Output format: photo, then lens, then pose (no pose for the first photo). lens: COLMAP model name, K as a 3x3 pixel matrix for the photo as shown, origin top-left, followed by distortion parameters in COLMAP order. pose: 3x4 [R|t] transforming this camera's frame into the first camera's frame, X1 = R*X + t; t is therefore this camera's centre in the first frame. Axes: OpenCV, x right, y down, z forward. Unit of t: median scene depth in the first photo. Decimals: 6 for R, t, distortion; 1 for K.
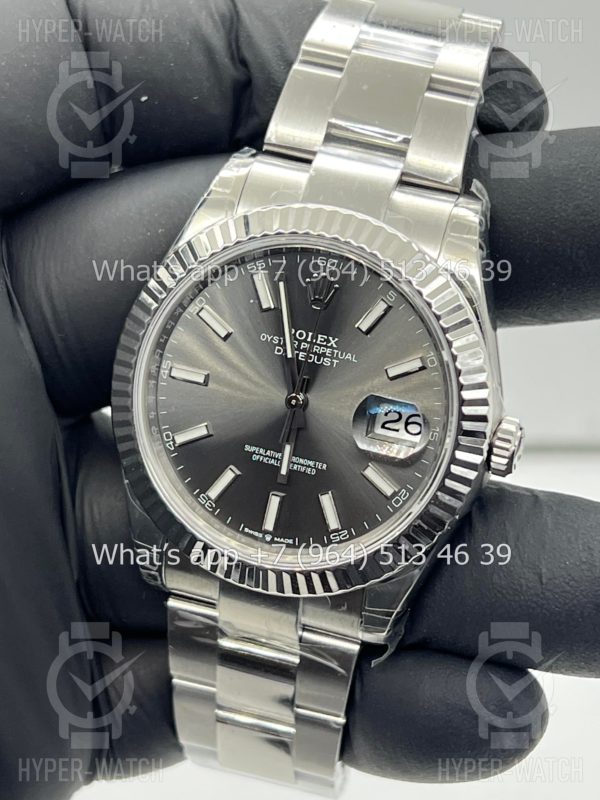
lens RADIAL K [[2048.7, 0, 297.0], [0, 2048.7, 406.0], [0, 0, 1]] dist [0.393488, 0.000000]
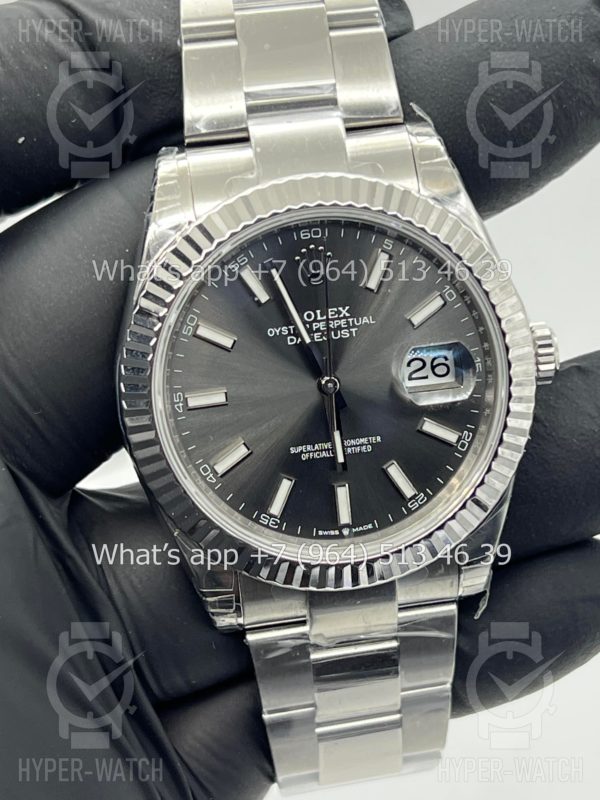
lens RADIAL K [[2048.7, 0, 307.9], [0, 2048.7, 403.2], [0, 0, 1]] dist [0.393488, 0.000000]
pose [[0.886119, -0.347568, 0.306578, -0.298259], [0.342730, 0.936720, 0.071349, -0.064167], [-0.311977, 0.041850, 0.949168, 0.111359]]
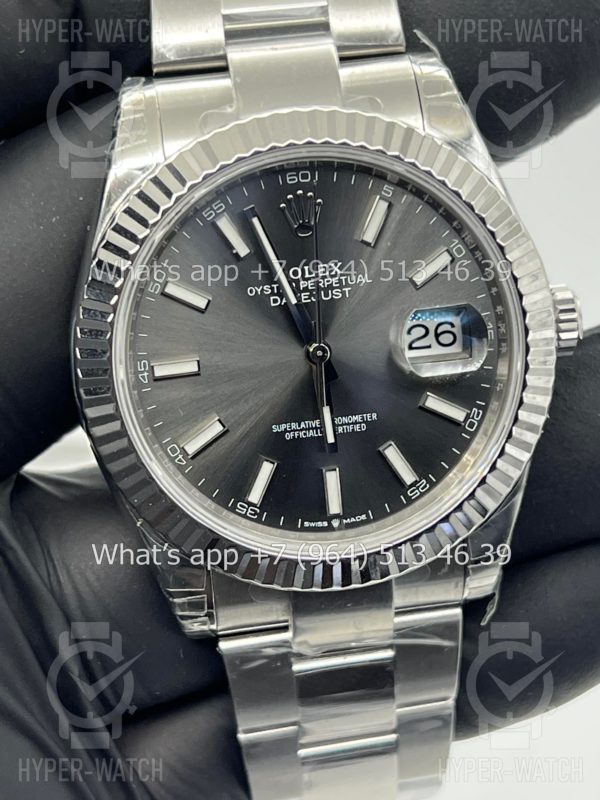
lens RADIAL K [[2048.7, 0, 299.5], [0, 2048.7, 397.6], [0, 0, 1]] dist [0.393488, 0.000000]
pose [[0.885095, -0.337255, 0.320726, -0.271924], [0.334150, 0.940172, 0.066484, -0.041650], [-0.323960, 0.048326, 0.944836, 0.234404]]
